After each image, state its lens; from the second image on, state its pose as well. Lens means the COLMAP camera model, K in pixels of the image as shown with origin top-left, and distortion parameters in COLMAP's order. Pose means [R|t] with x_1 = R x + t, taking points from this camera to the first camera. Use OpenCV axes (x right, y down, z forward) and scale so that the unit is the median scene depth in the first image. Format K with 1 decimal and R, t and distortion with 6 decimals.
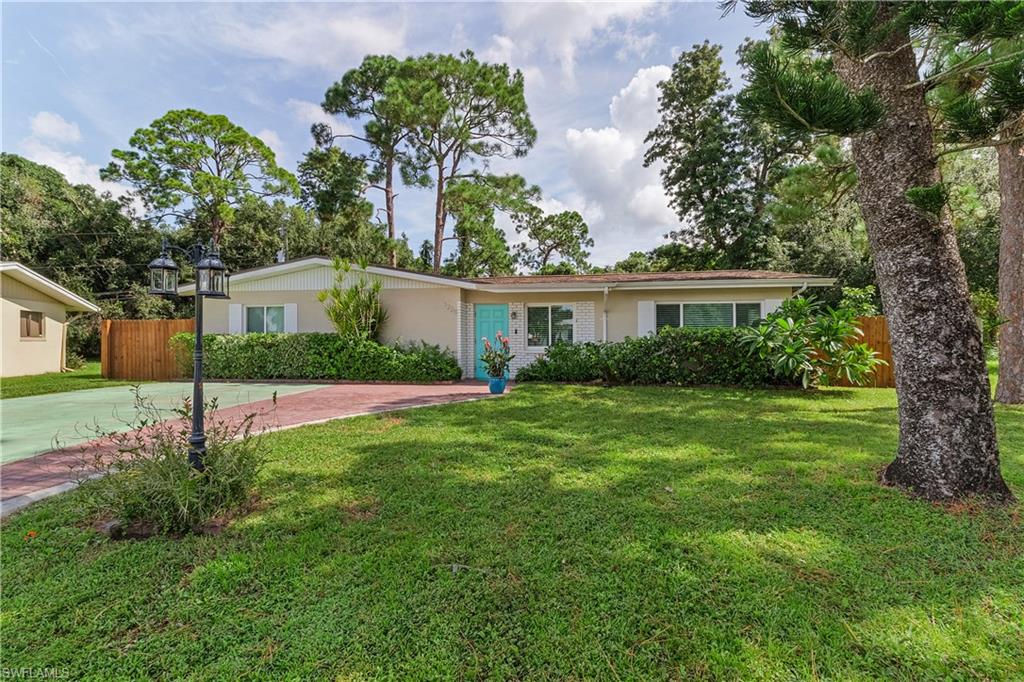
lens RADIAL K [[481.7, 0, 509.9], [0, 481.7, 340.0], [0, 0, 1]] dist [-0.000242, -0.001660]
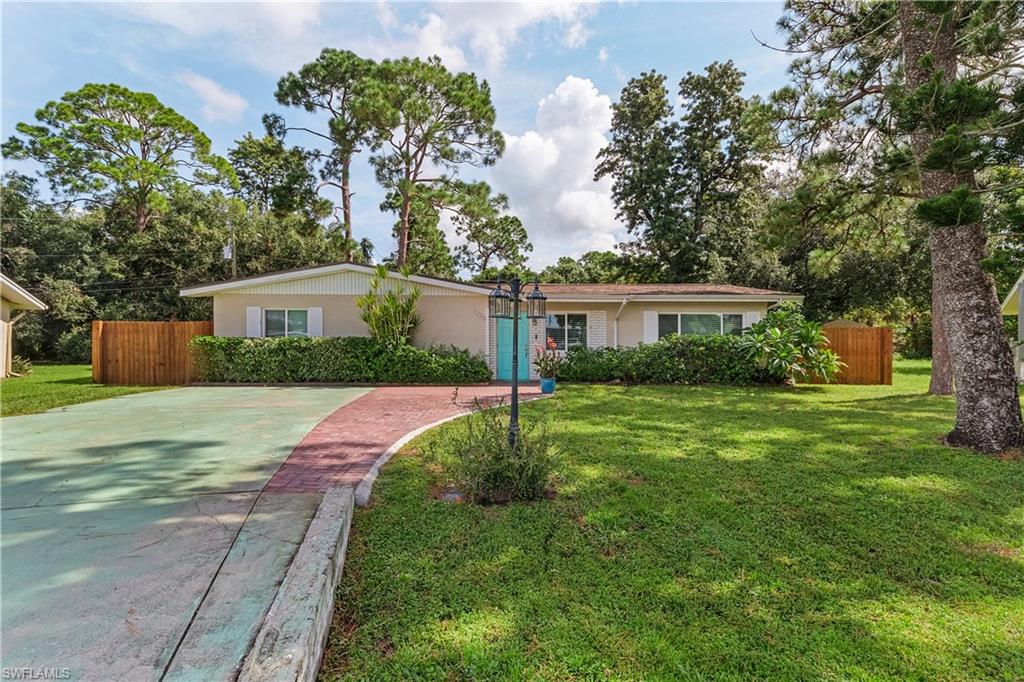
lens RADIAL K [[481.7, 0, 515.8], [0, 481.7, 343.8], [0, 0, 1]] dist [-0.000242, -0.001660]
pose [[0.983890, 0.003653, 0.178738, -0.108887], [-0.004830, 0.999969, 0.006151, -0.003802], [-0.178710, -0.006915, 0.983877, -0.032968]]
